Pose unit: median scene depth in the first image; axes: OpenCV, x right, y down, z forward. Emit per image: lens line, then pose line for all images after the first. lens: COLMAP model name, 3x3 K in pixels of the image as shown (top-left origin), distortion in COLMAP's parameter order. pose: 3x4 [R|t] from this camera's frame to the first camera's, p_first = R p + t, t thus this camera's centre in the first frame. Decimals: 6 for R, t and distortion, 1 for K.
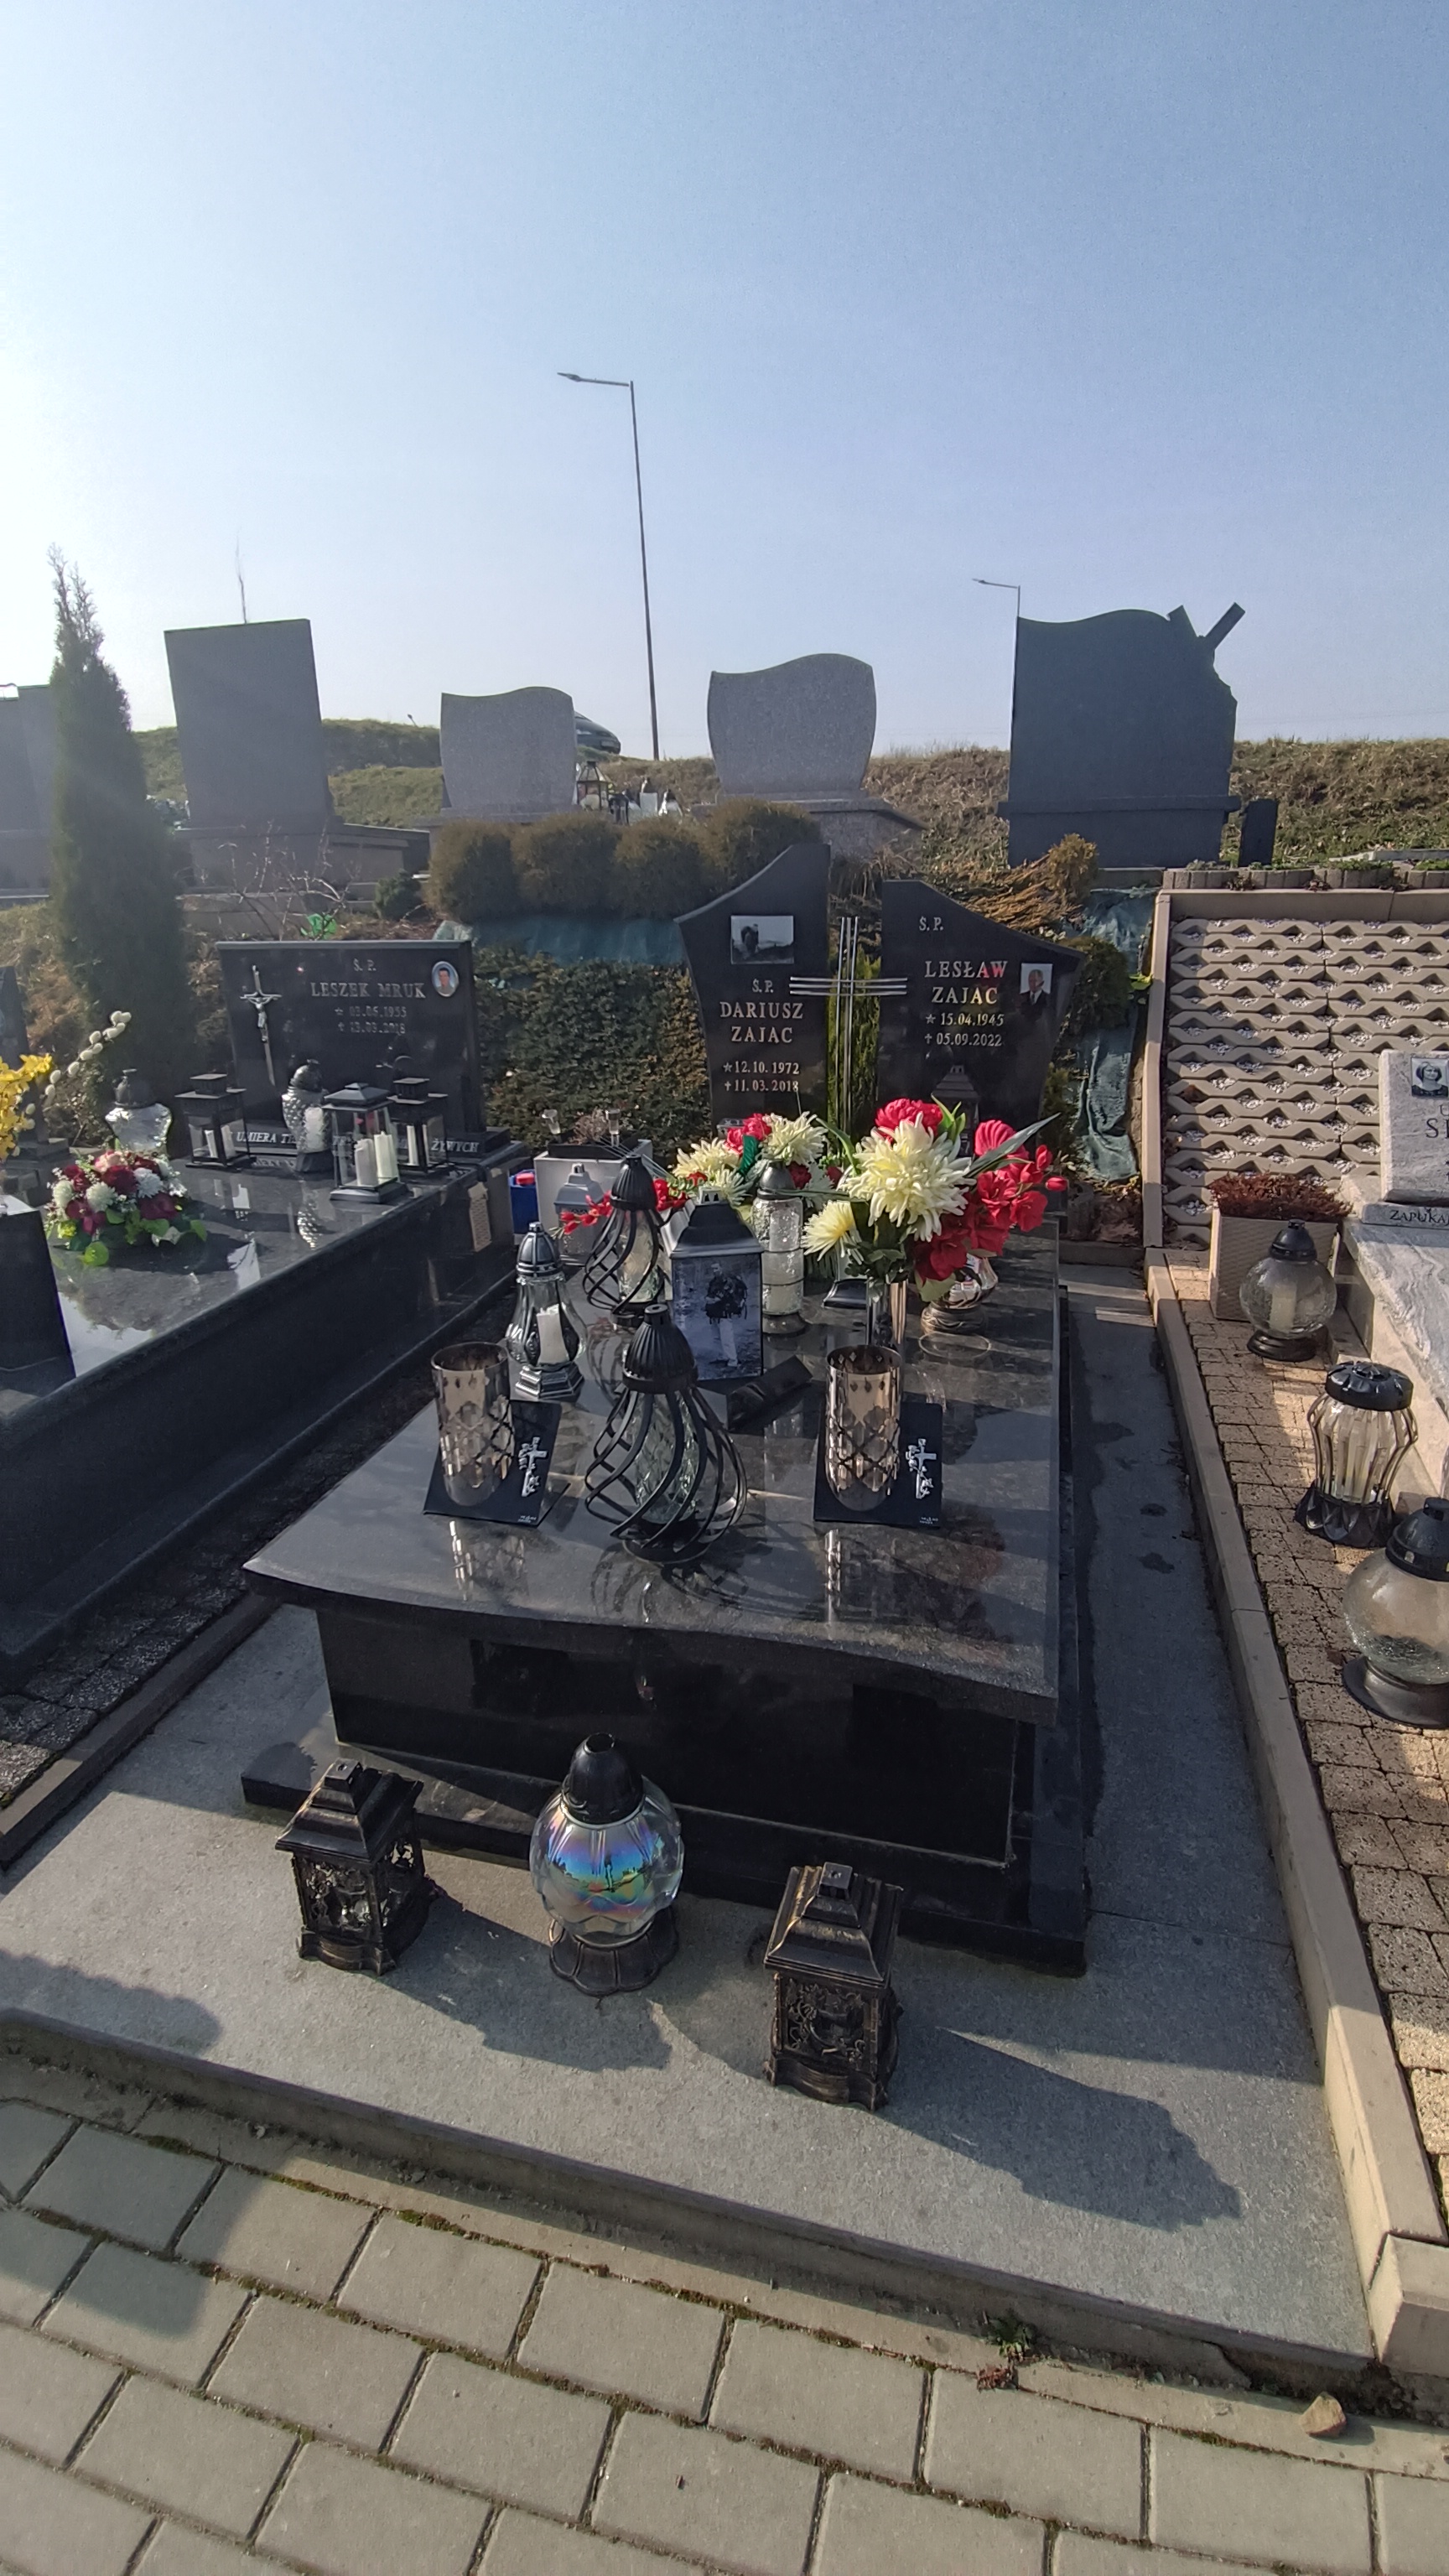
lens RADIAL K [[1176.0, 0, 741.9], [0, 1176.0, 1283.7], [0, 0, 1]] dist [-0.012538, 0.000051]
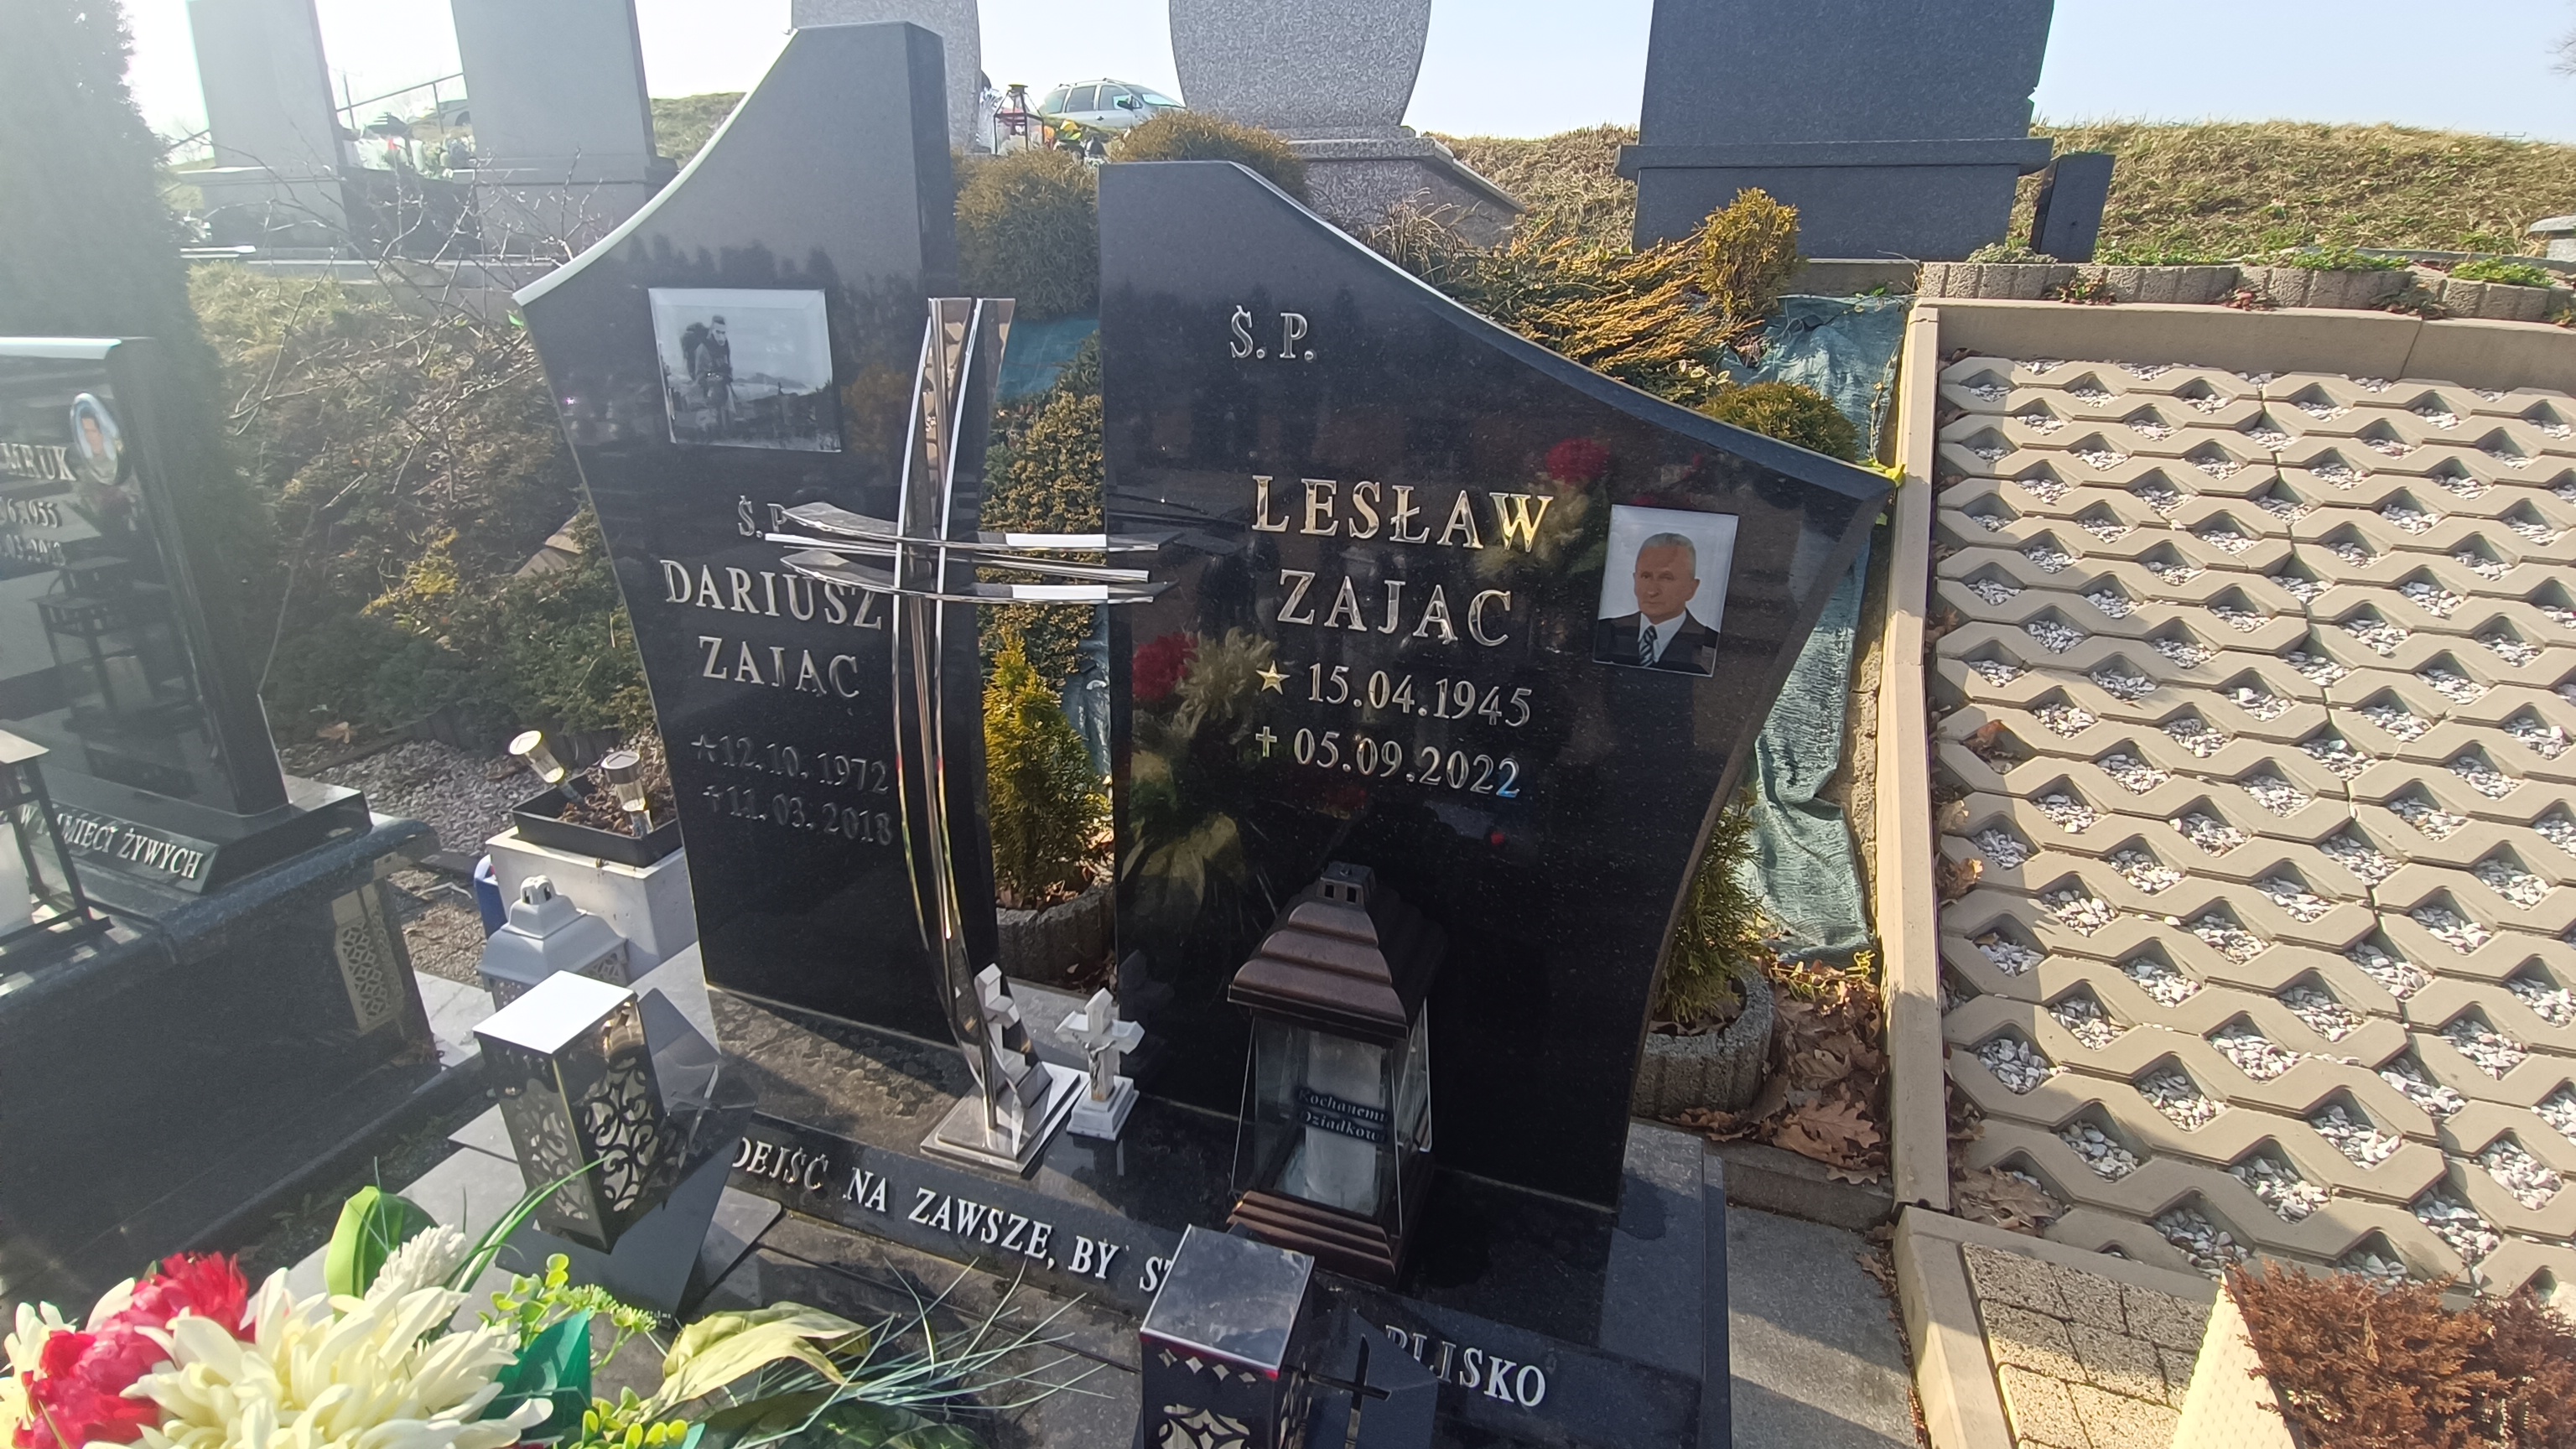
lens RADIAL K [[1176.0, 0, 1265.8], [0, 1176.0, 727.9], [0, 0, 1]] dist [-0.012538, 0.000051]
pose [[0.995936, 0.062026, -0.065308, 0.121859], [-0.060563, 0.997872, 0.024150, -0.150811], [0.066667, -0.020097, 0.997573, 0.493552]]
